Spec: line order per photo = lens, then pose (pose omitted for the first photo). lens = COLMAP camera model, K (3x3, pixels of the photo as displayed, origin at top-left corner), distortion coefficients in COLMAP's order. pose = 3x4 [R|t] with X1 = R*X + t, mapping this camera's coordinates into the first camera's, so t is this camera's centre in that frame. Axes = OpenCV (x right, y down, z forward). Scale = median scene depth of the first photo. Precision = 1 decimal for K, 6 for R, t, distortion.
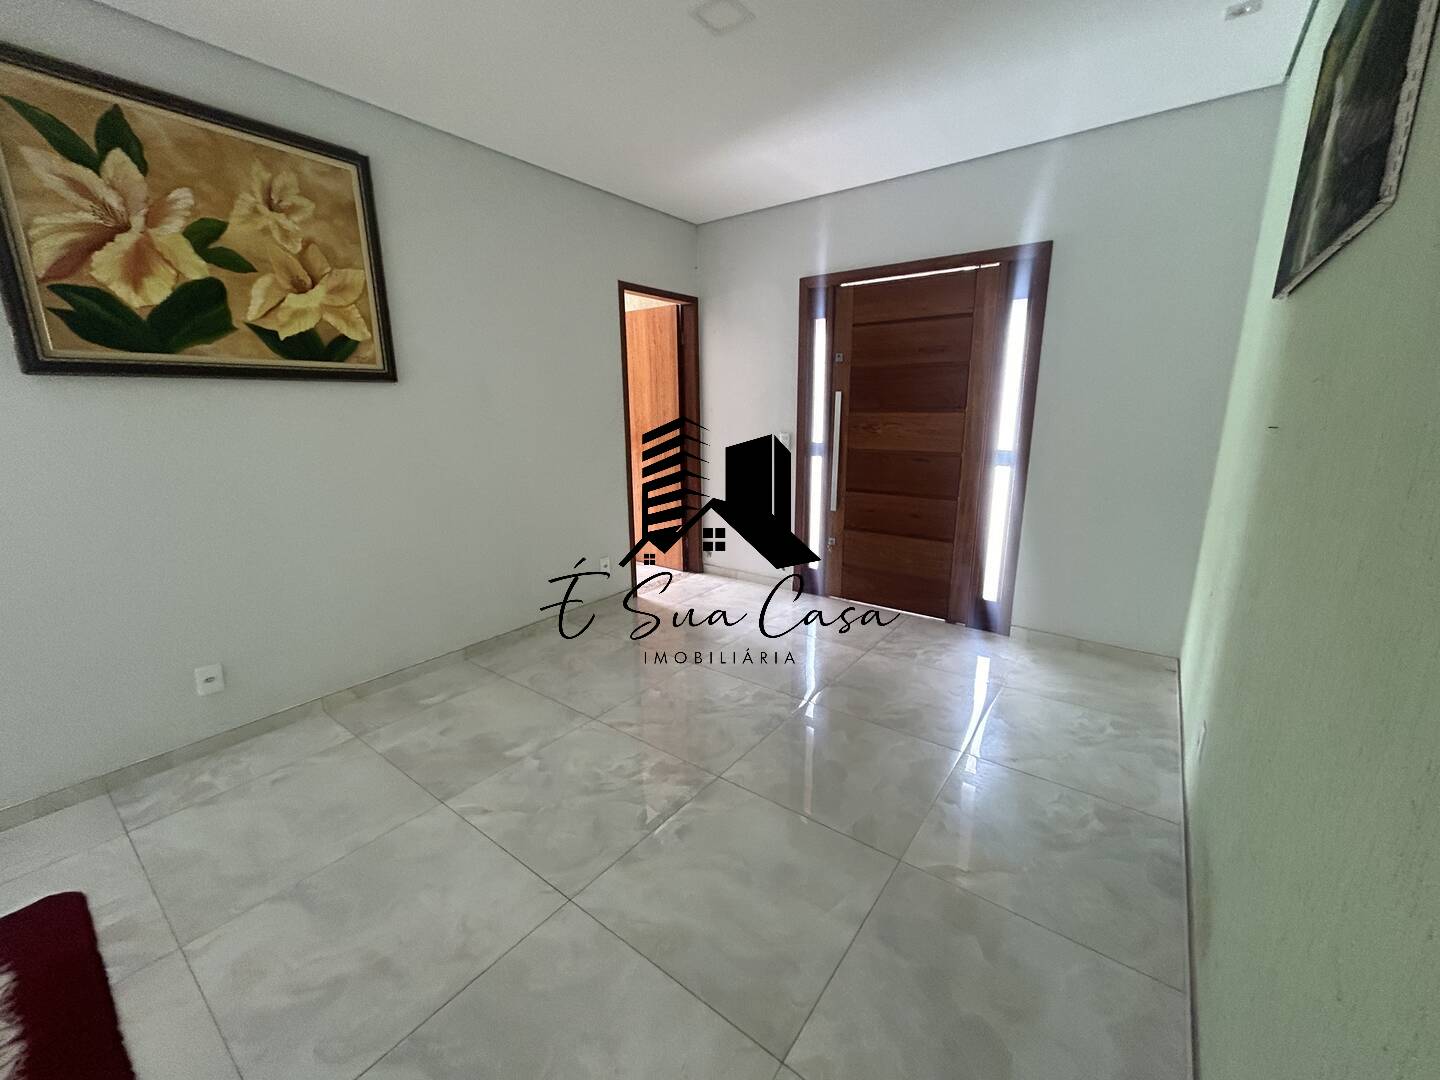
lens RADIAL K [[580.0, 0, 717.1], [0, 580.0, 538.3], [0, 0, 1]] dist [-0.001449, -0.000047]
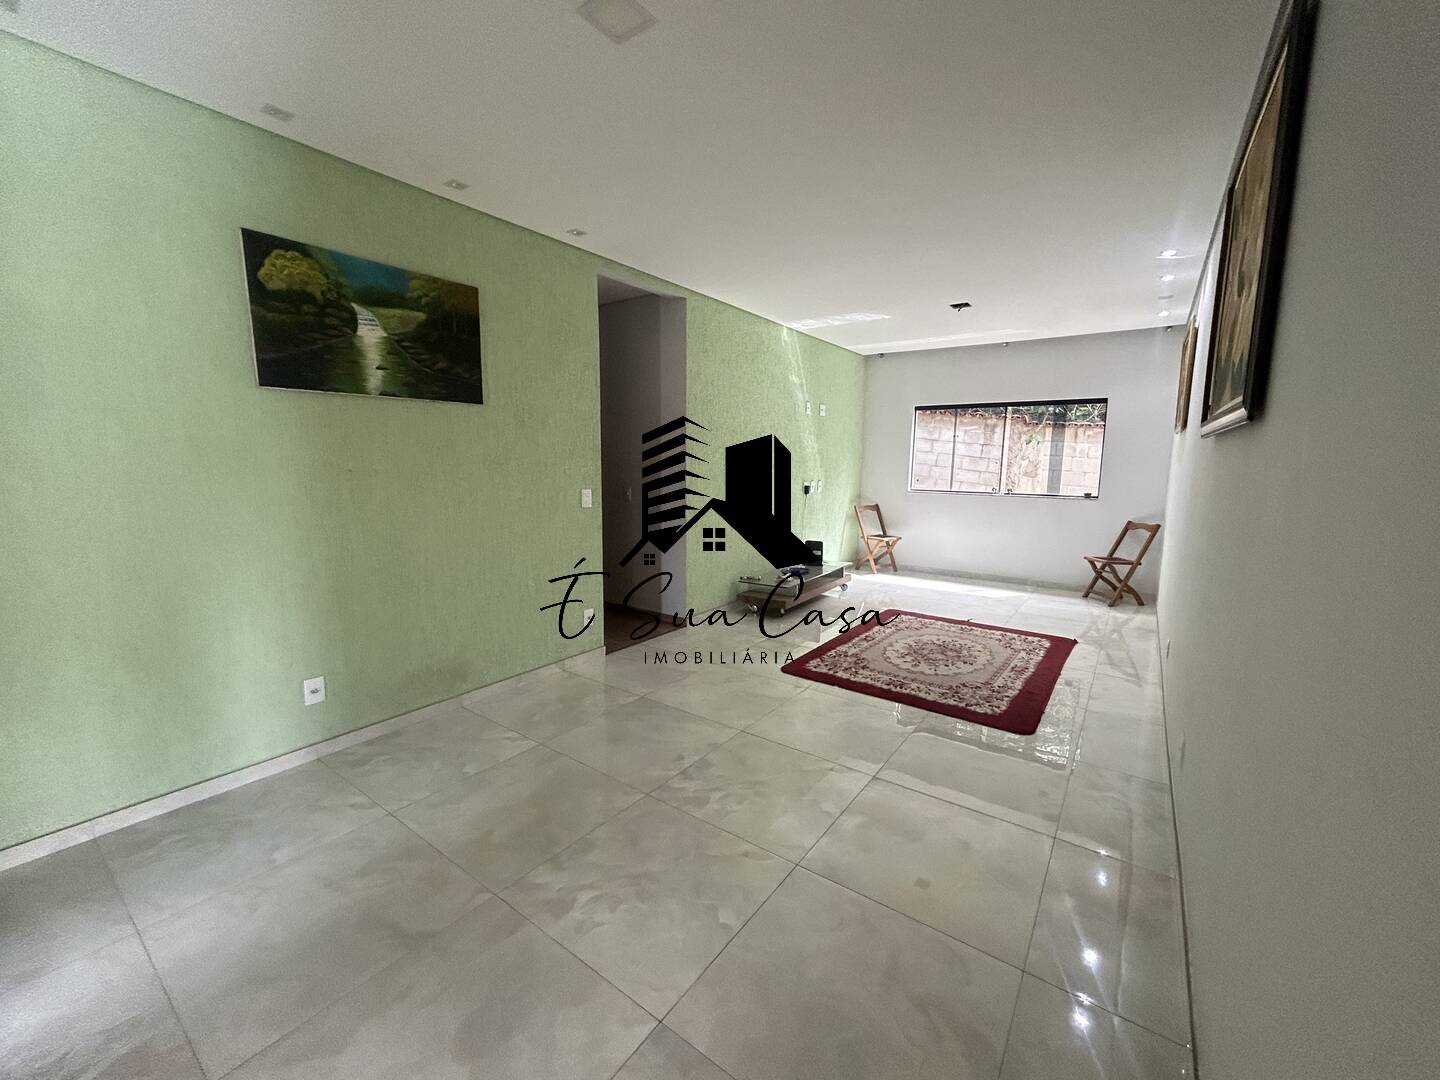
lens RADIAL K [[580.0, 0, 717.5], [0, 580.0, 541.5], [0, 0, 1]] dist [-0.001449, -0.000047]
pose [[-0.999904, 0.001707, -0.013757, -0.112464], [-0.003353, 0.933150, 0.359472, -0.417031], [0.013451, 0.359484, -0.933054, 1.795771]]
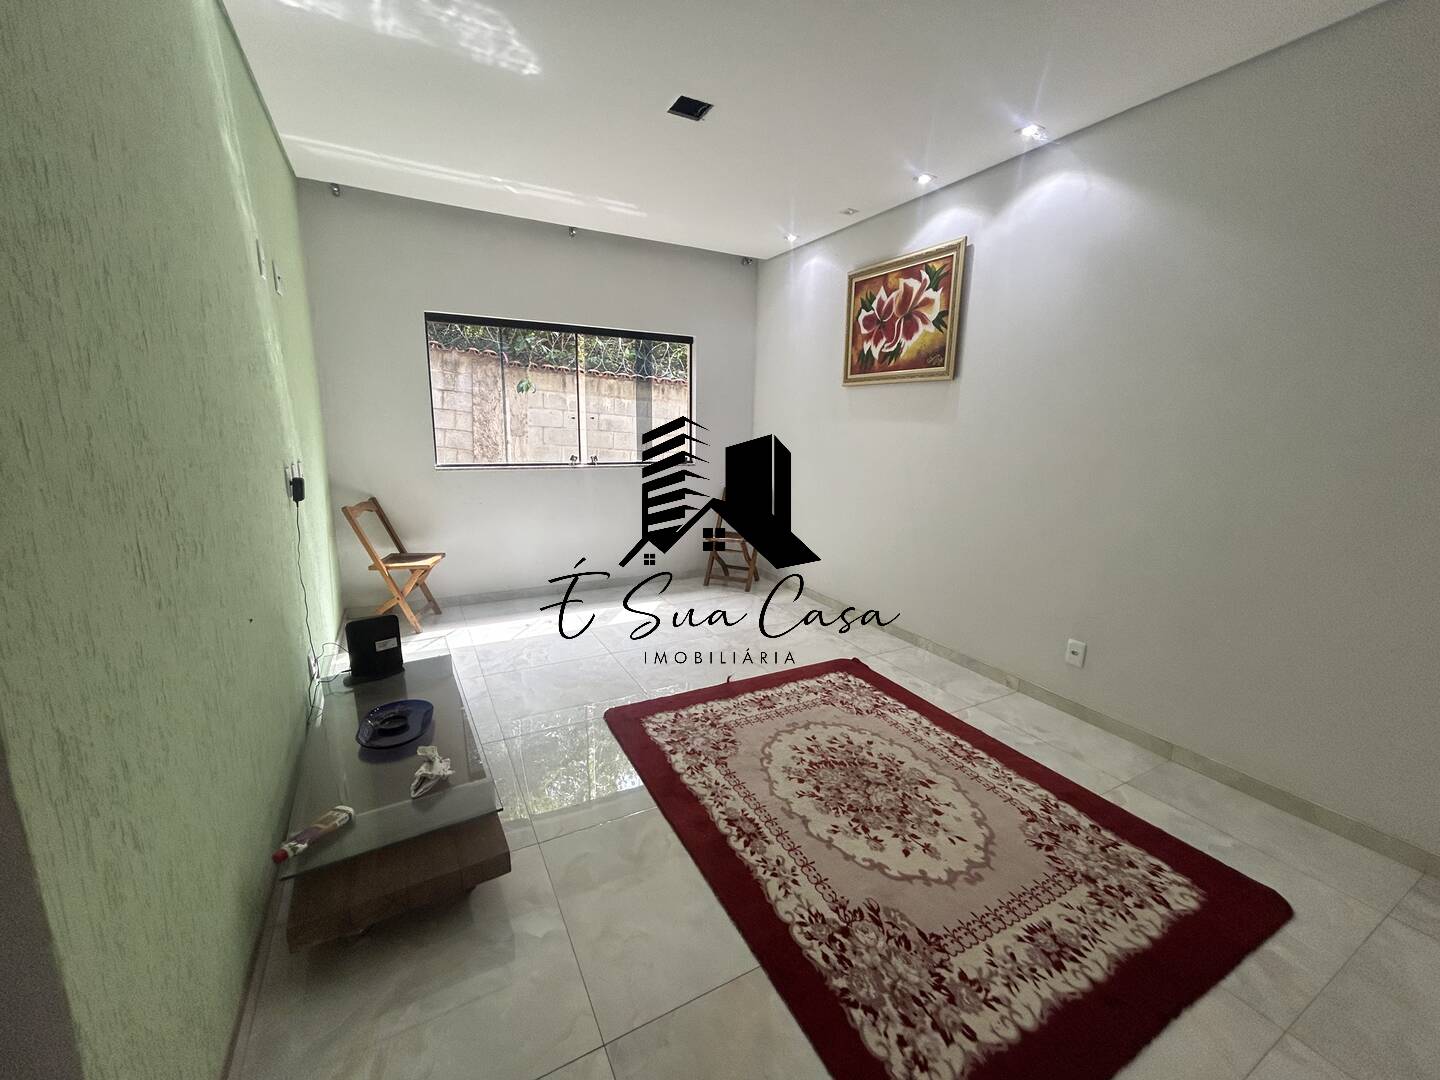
lens RADIAL K [[580.0, 0, 720.0], [0, 580.0, 538.2], [0, 0, 1]] dist [-0.001449, -0.000047]
pose [[-0.411868, 0.181579, -0.892969, 0.059172], [-0.218976, 0.931509, 0.290415, -0.044980], [0.884542, 0.315151, -0.343897, 0.199705]]
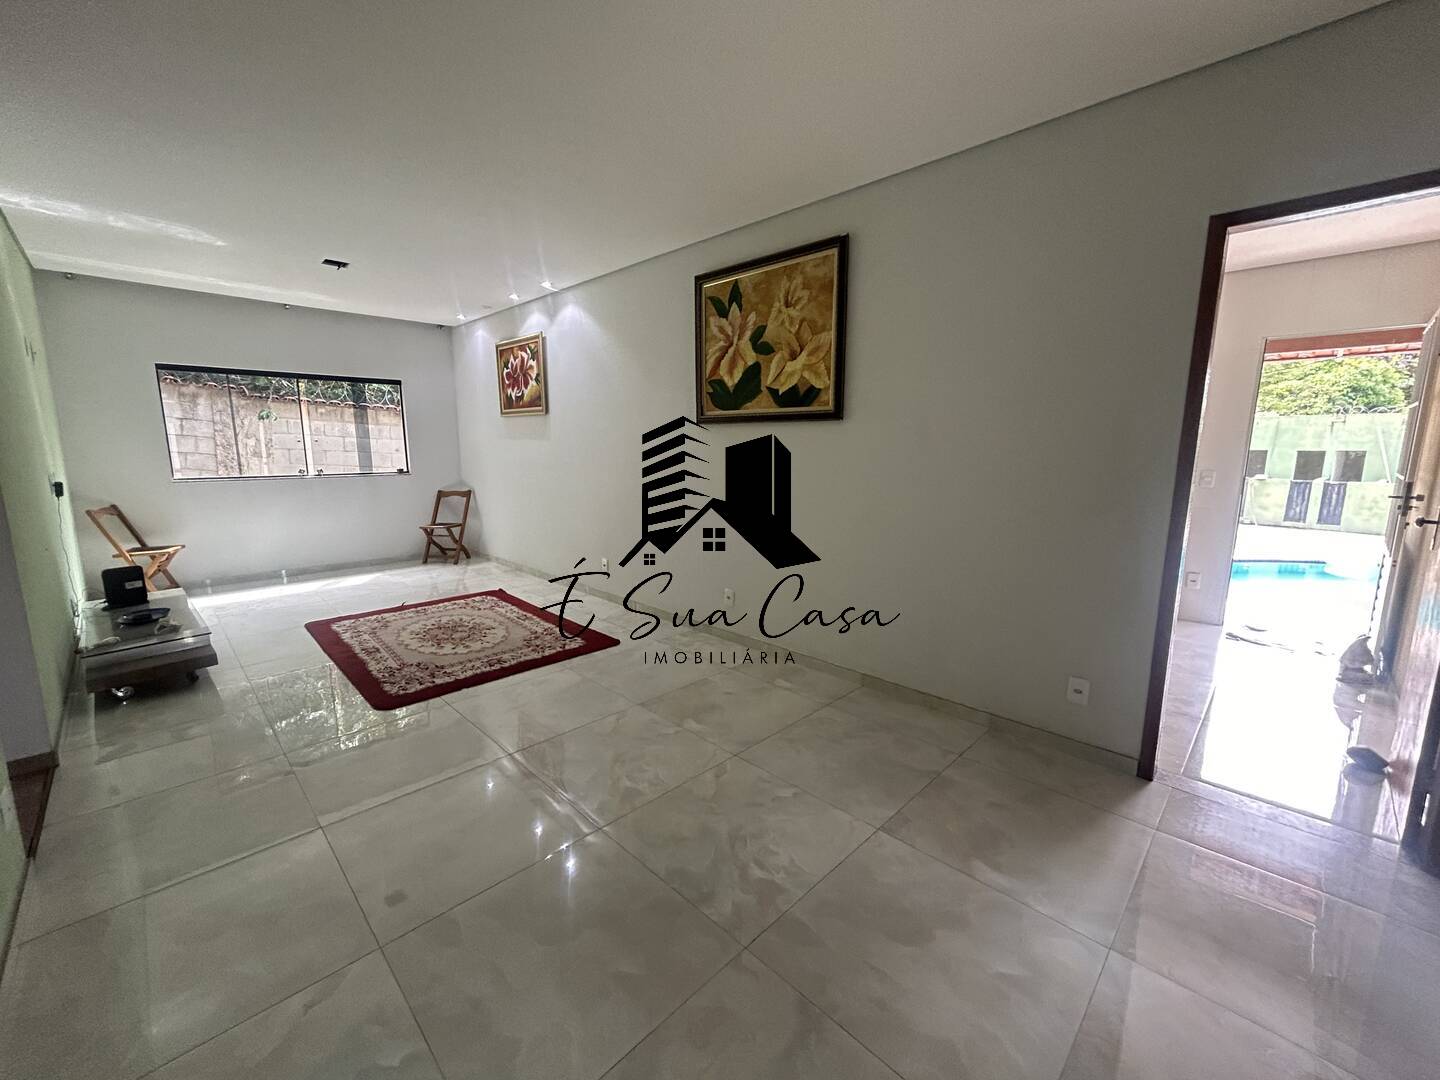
lens RADIAL K [[580.0, 0, 721.0], [0, 580.0, 540.1], [0, 0, 1]] dist [-0.001449, -0.000047]
pose [[-0.133951, 0.172843, -0.975798, 0.791430], [-0.223233, 0.954101, 0.199644, -0.262176], [0.965518, 0.244573, -0.089218, 1.122518]]
